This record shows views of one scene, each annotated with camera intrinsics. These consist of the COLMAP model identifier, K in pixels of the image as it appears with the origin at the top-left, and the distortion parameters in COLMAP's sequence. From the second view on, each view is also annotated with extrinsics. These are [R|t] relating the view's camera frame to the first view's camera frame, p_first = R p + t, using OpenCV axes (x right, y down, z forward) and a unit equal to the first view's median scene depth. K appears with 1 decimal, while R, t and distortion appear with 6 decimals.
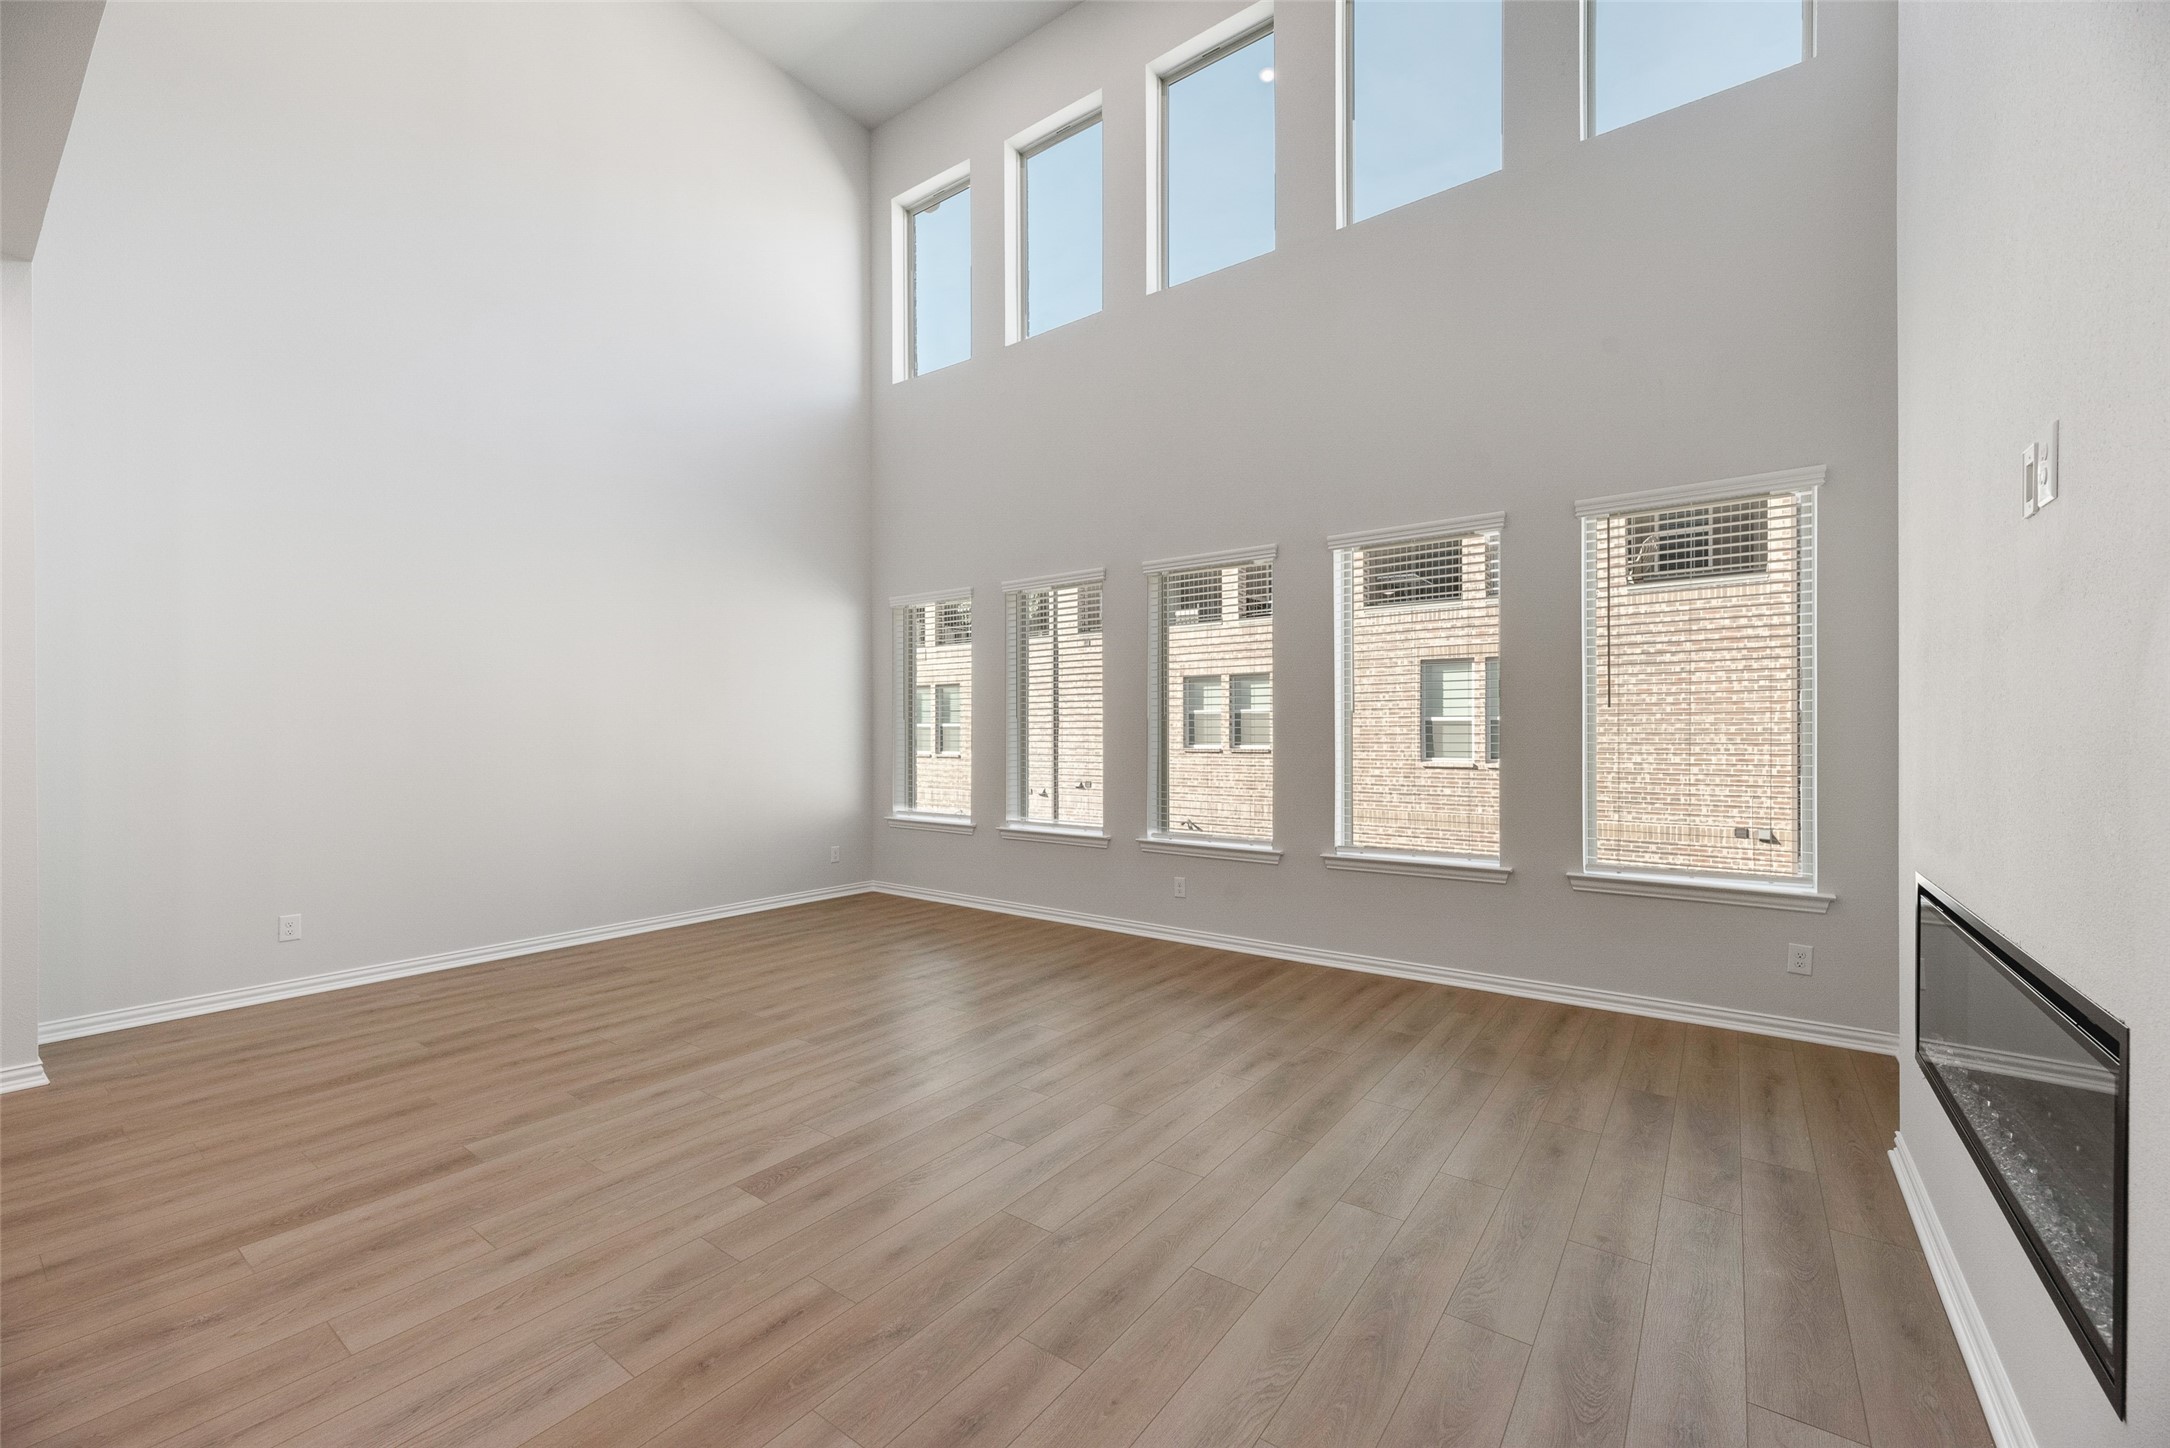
lens RADIAL K [[866.8, 0, 1062.5], [0, 866.8, 739.6], [0, 0, 1]] dist [0.001621, -0.000177]
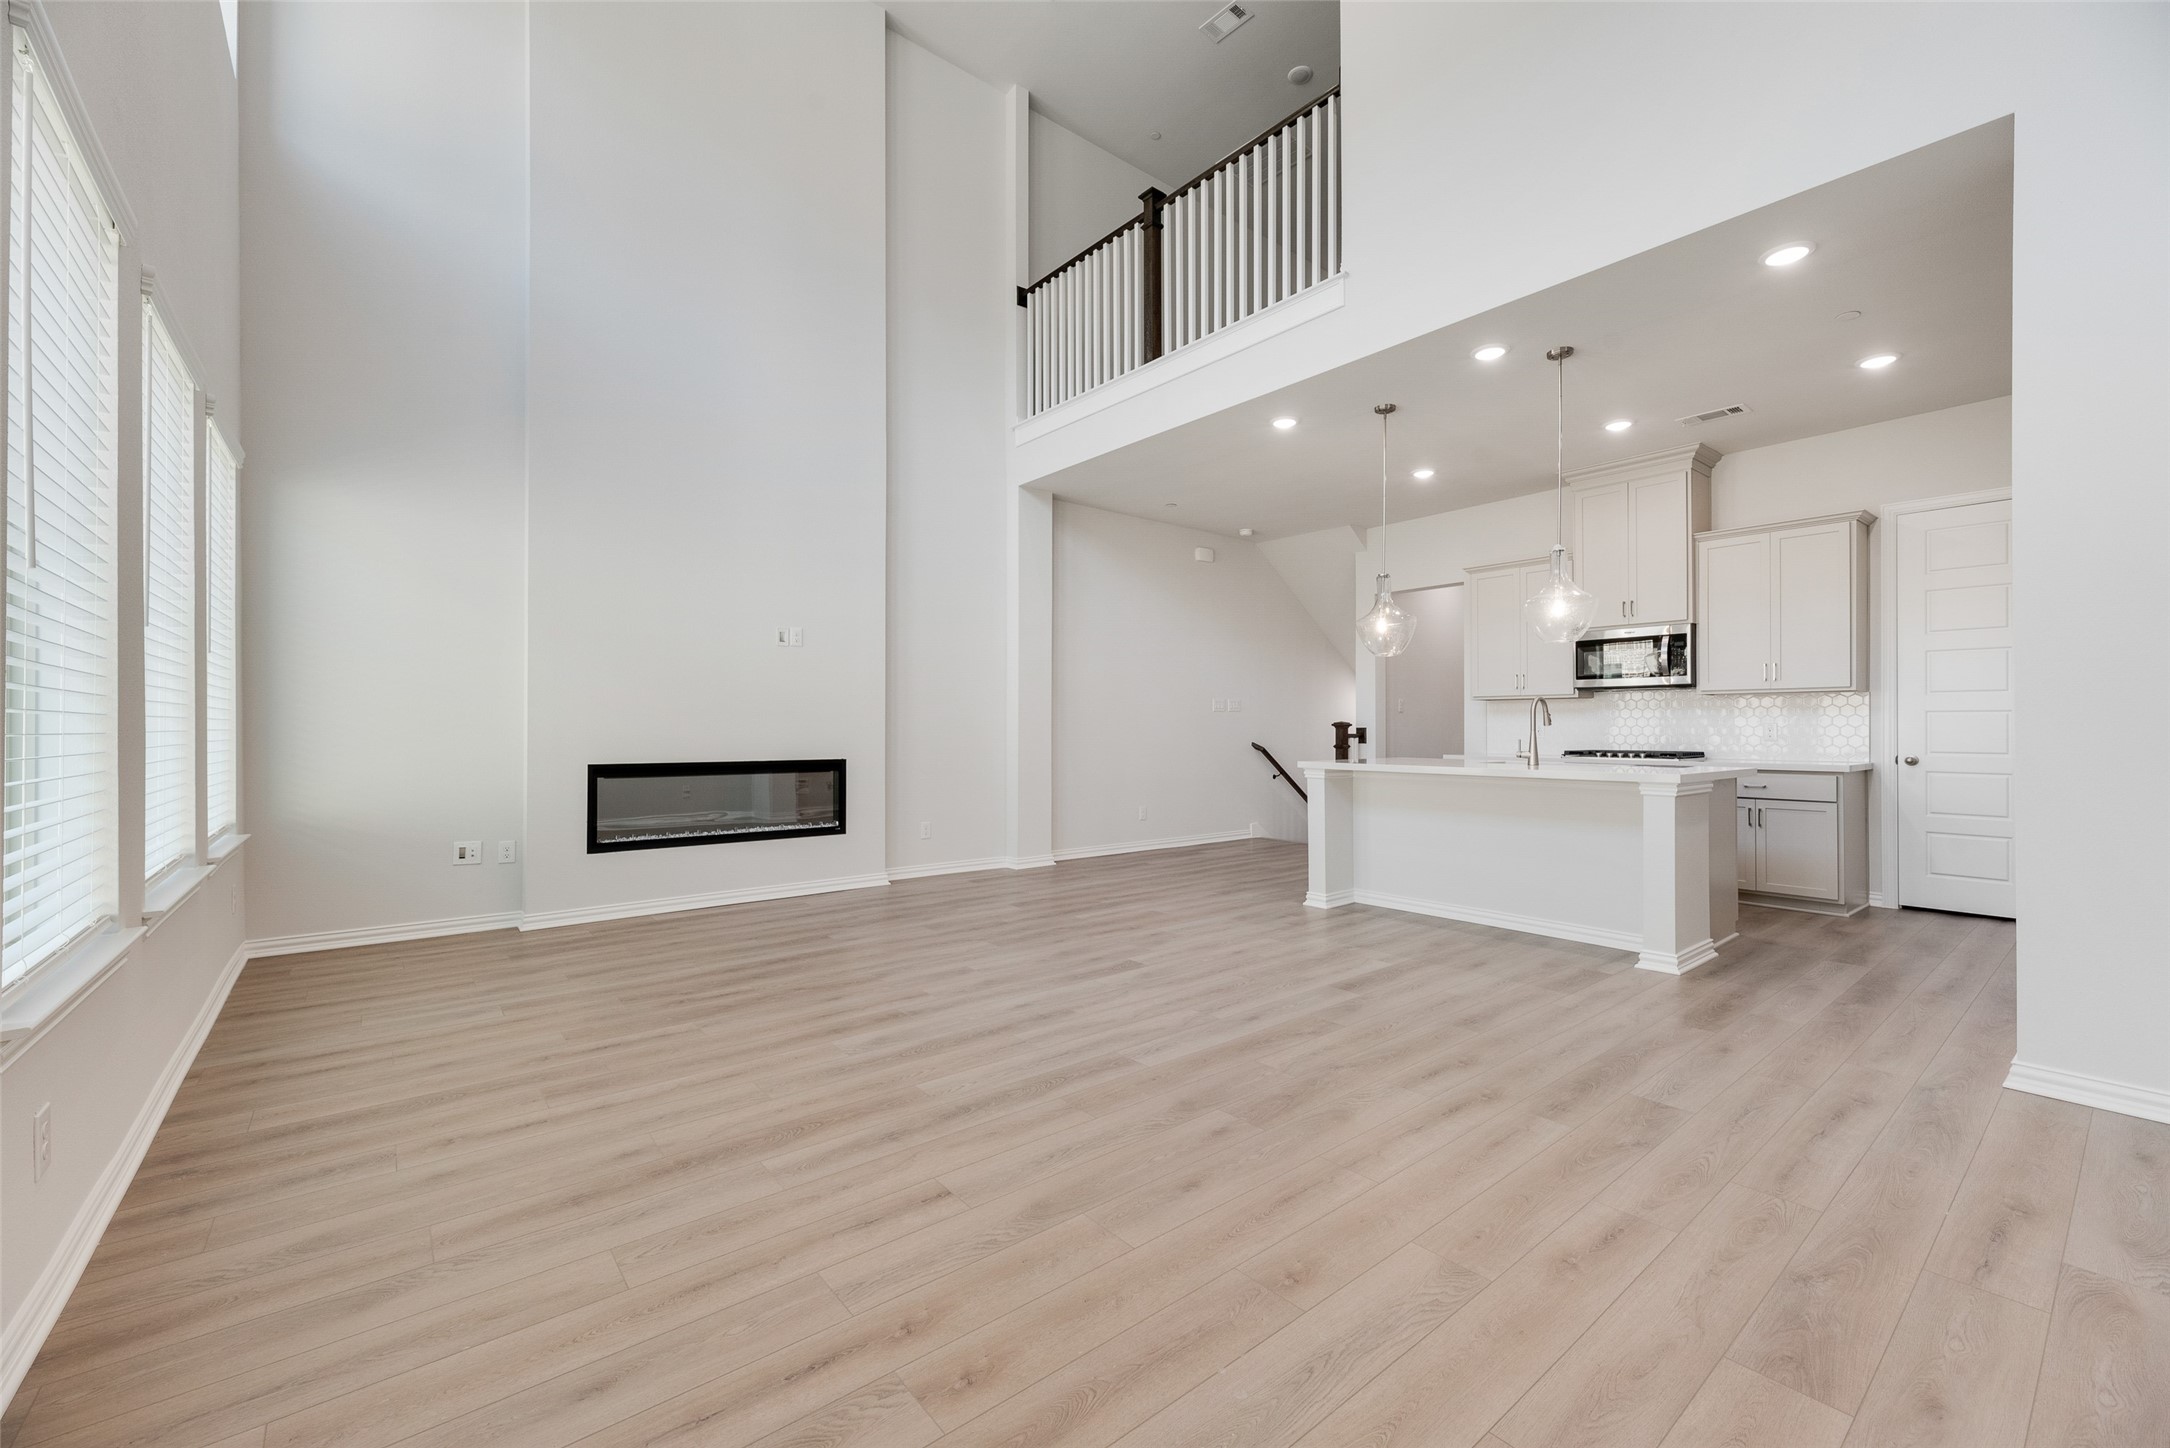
lens RADIAL K [[866.8, 0, 1058.1], [0, 866.8, 722.4], [0, 0, 1]] dist [0.001621, -0.000177]
pose [[-0.966636, 0.002615, 0.256141, -0.387262], [0.002919, 0.999995, 0.000805, 0.029779], [-0.256138, 0.001526, -0.966639, 1.607895]]
